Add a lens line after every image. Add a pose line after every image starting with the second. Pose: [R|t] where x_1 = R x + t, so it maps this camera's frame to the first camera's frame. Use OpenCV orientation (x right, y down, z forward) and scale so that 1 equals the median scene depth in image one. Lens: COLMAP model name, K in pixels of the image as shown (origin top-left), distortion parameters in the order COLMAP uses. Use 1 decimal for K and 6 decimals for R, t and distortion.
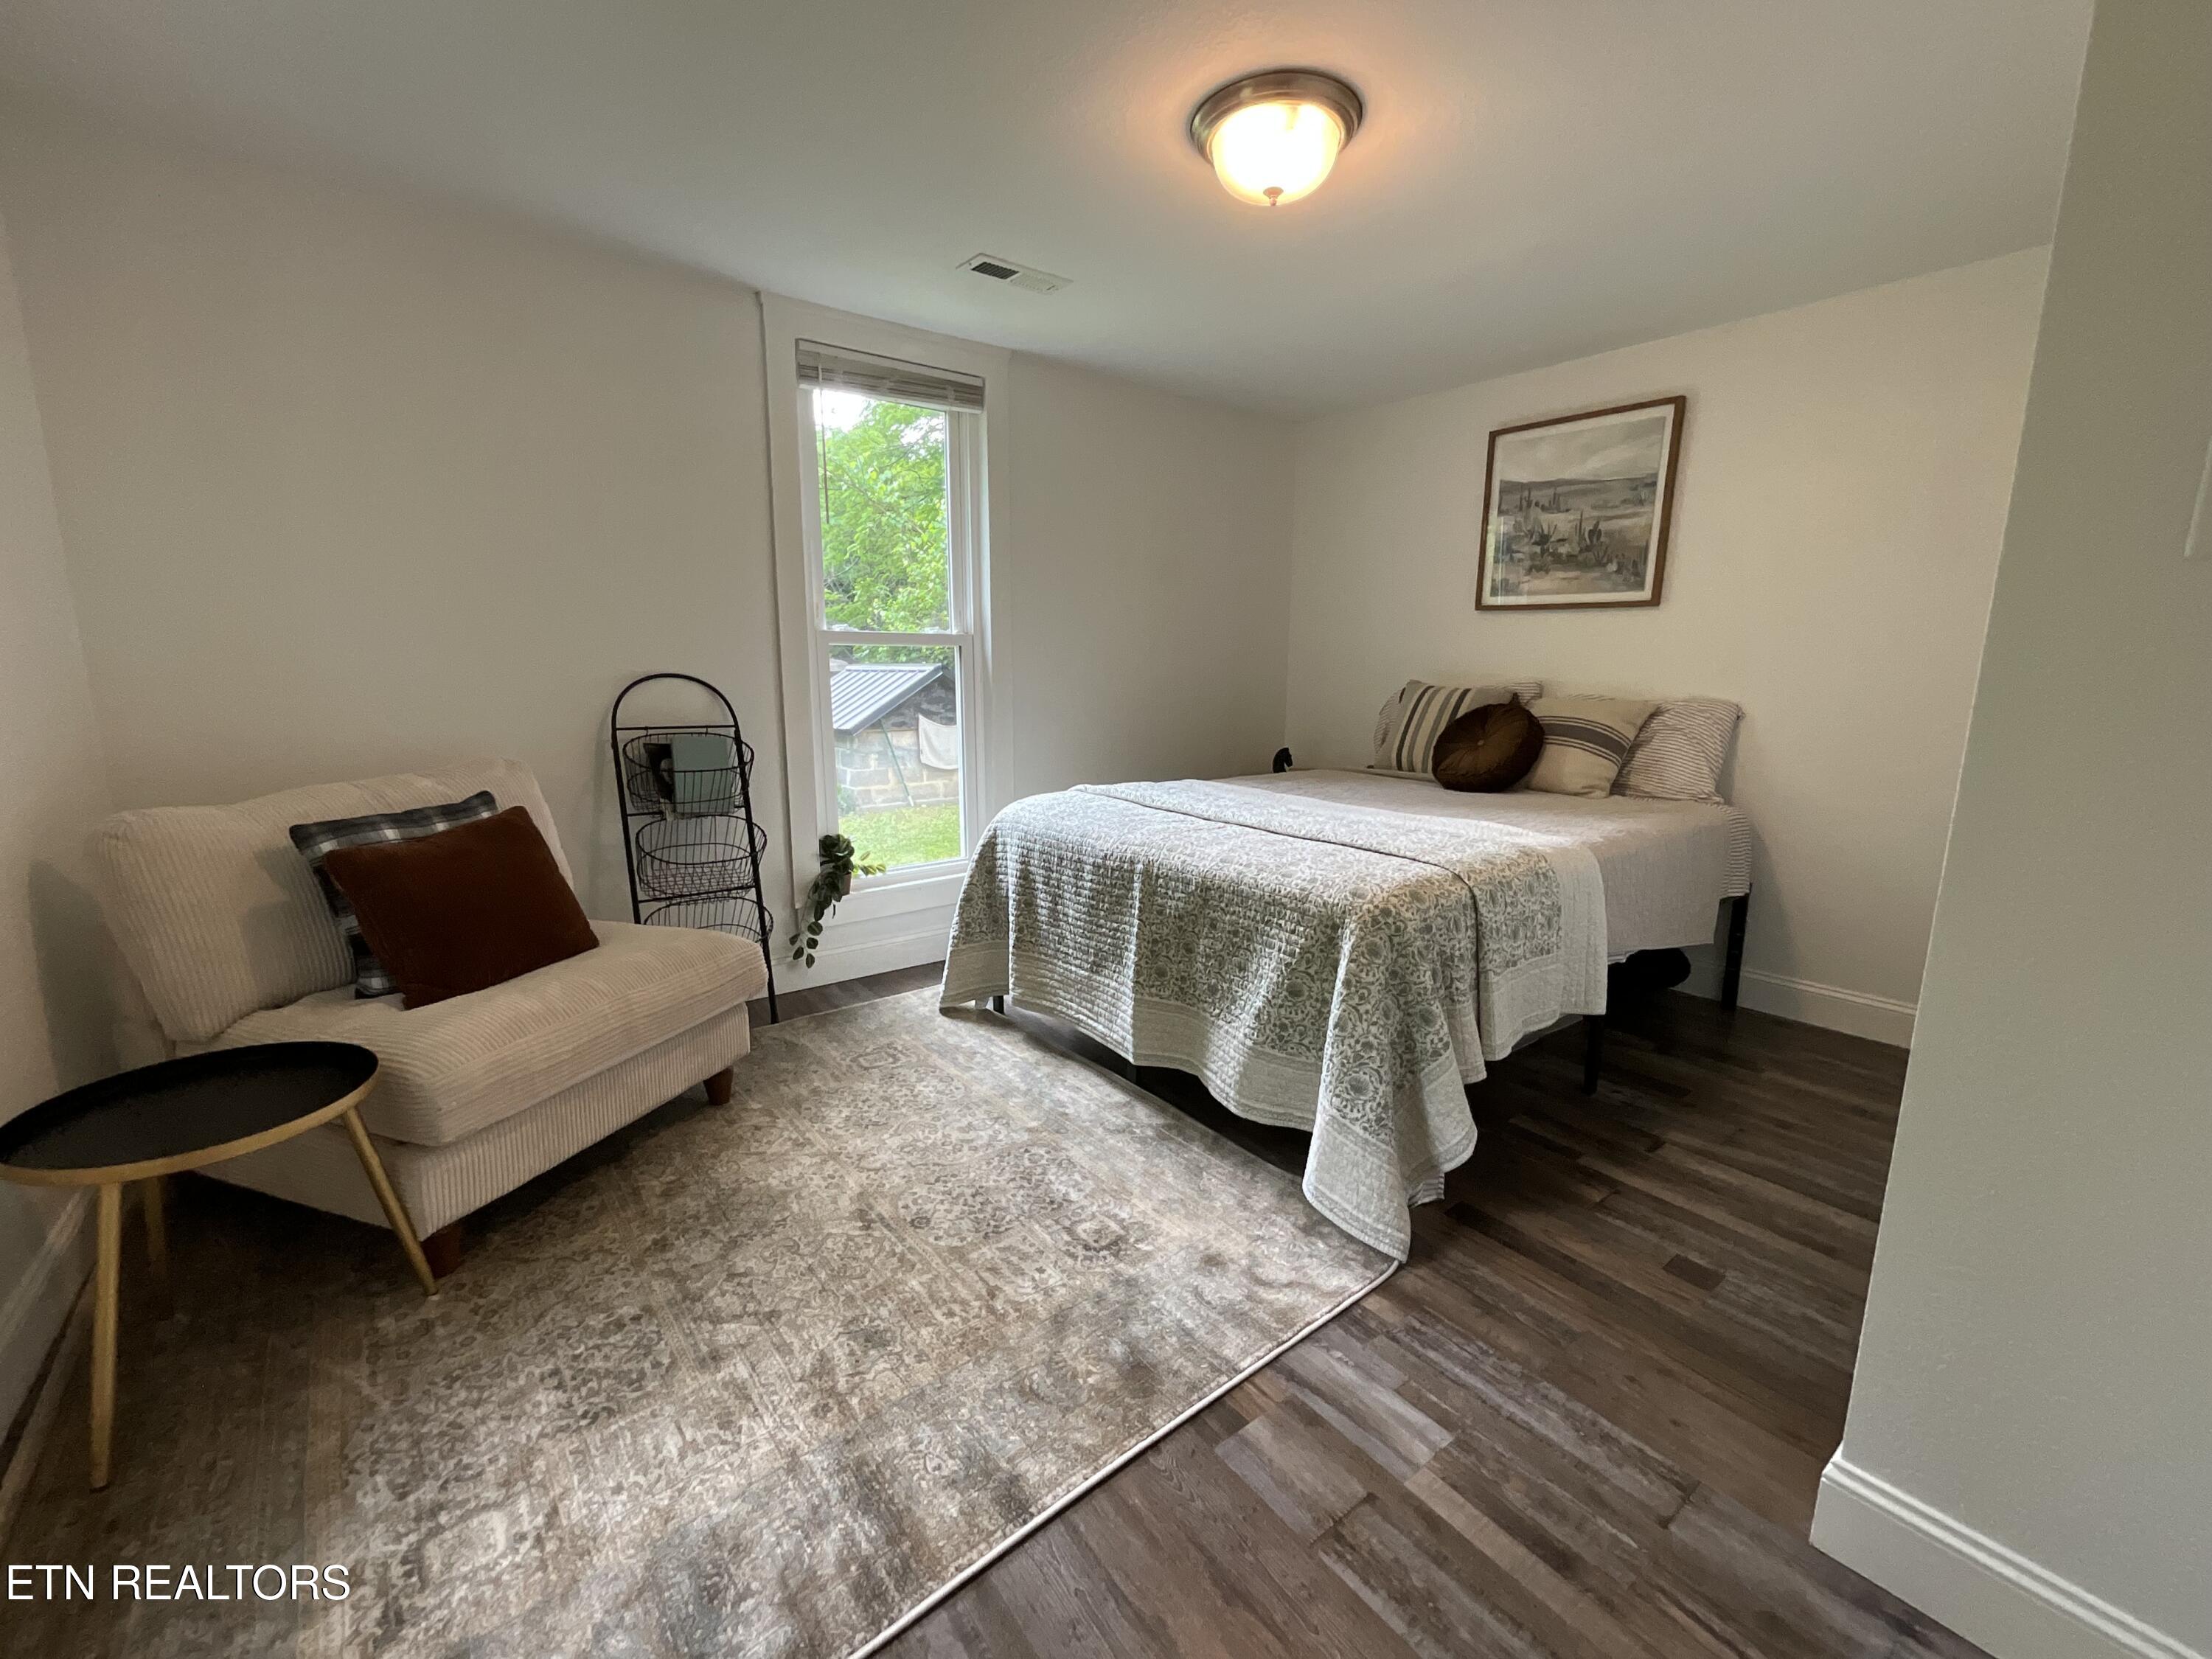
lens RADIAL K [[904.5, 0, 1100.2], [0, 904.5, 822.8], [0, 0, 1]] dist [0.002202, -0.004150]
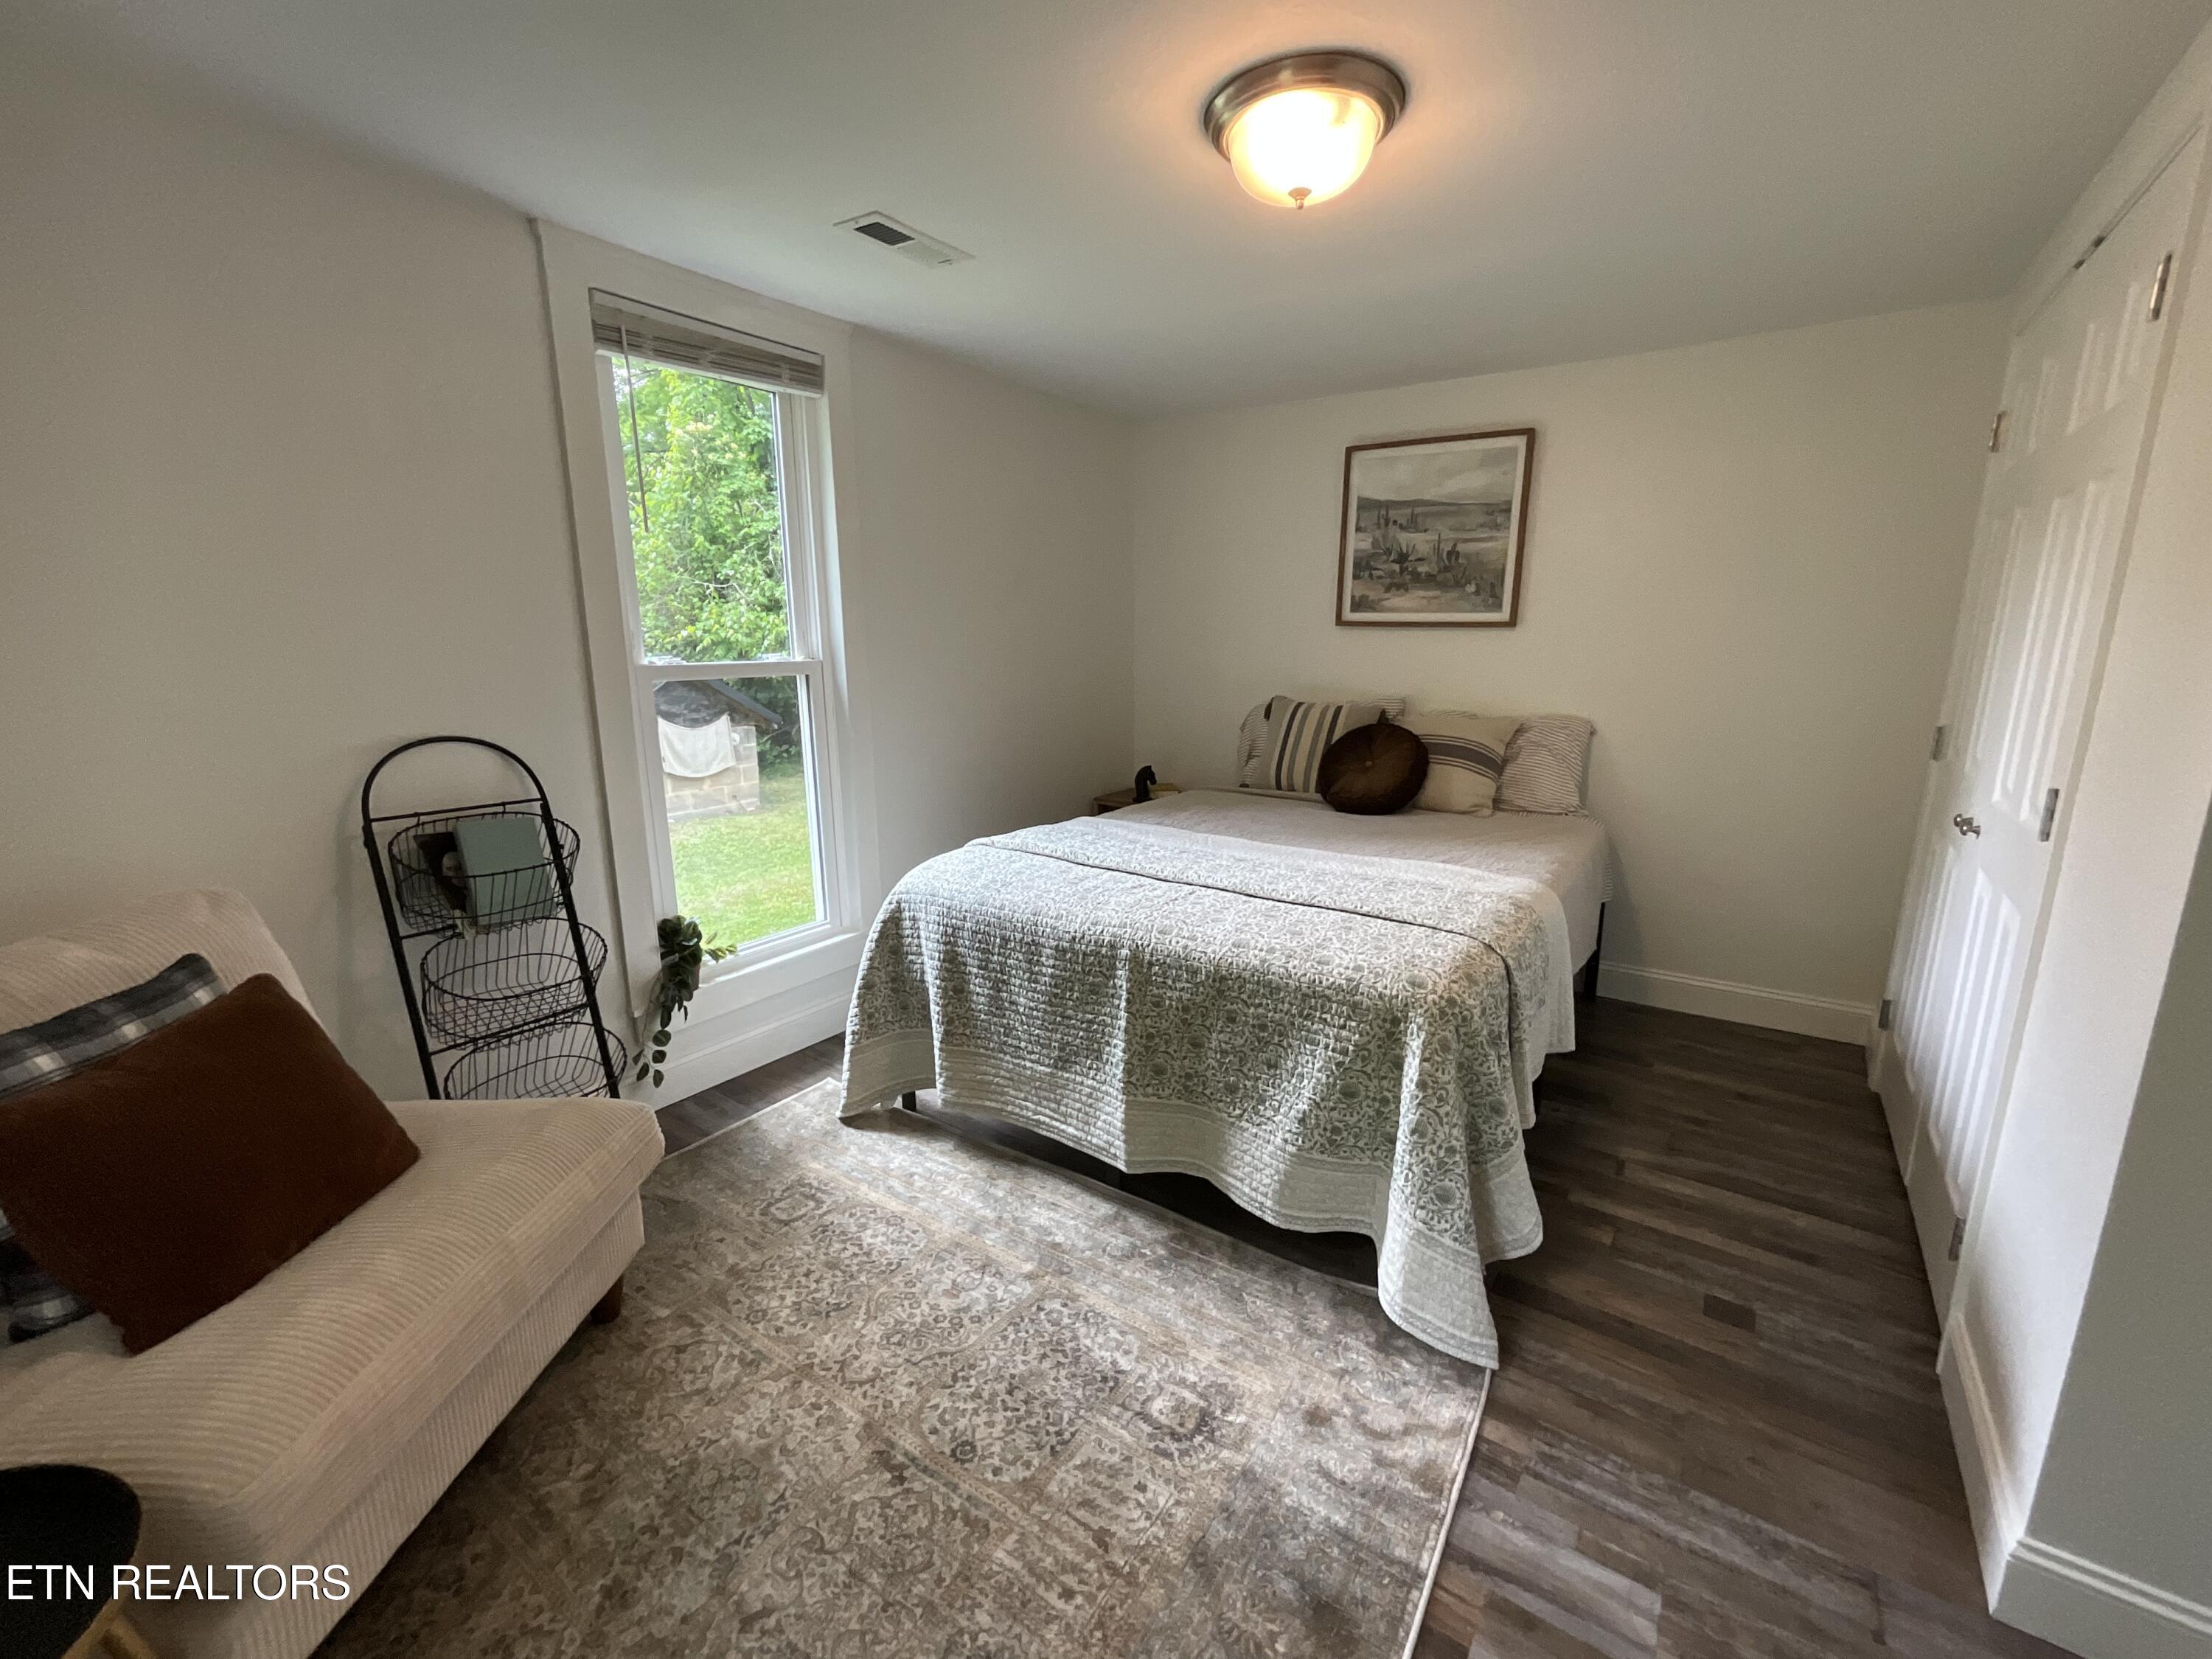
lens RADIAL K [[907.2, 0, 1106.0], [0, 907.2, 829.5], [0, 0, 1]] dist [0.002756, 0.000695]
pose [[0.955971, -0.071532, 0.284608, -0.210175], [0.062045, 0.997180, 0.042226, -0.105990], [-0.286826, -0.022708, 0.957714, 0.160290]]
